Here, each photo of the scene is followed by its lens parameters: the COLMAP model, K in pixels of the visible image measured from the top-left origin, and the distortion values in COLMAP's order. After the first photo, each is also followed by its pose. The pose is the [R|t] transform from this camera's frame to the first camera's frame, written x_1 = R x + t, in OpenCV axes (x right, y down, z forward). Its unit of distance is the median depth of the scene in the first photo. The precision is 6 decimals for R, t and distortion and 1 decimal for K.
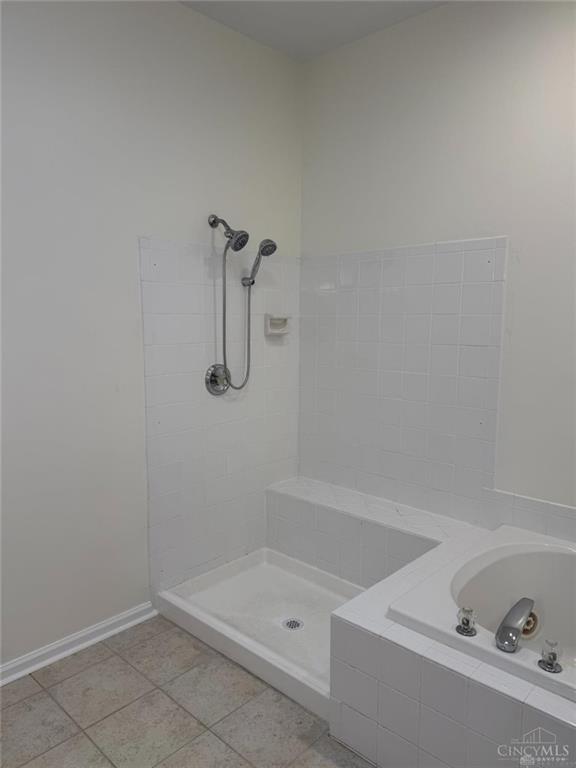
lens RADIAL K [[545.7, 0, 288.0], [0, 545.7, 384.0], [0, 0, 1]] dist [0.144823, -0.141980]
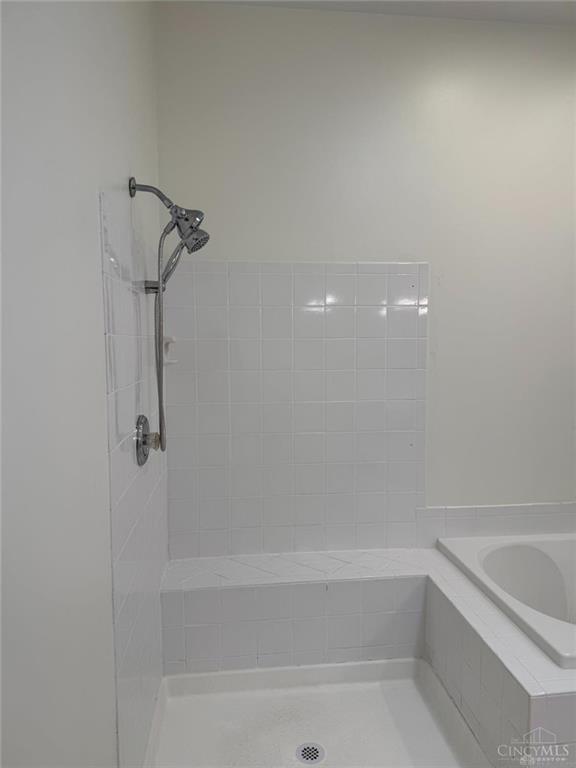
lens RADIAL K [[547.0, 0, 288.0], [0, 547.0, 384.0], [0, 0, 1]] dist [0.022447, -0.002701]
pose [[0.656159, -0.062692, 0.752014, -0.561810], [0.101556, 0.994814, -0.005679, -0.058249], [-0.747757, 0.080098, 0.659123, 0.531312]]
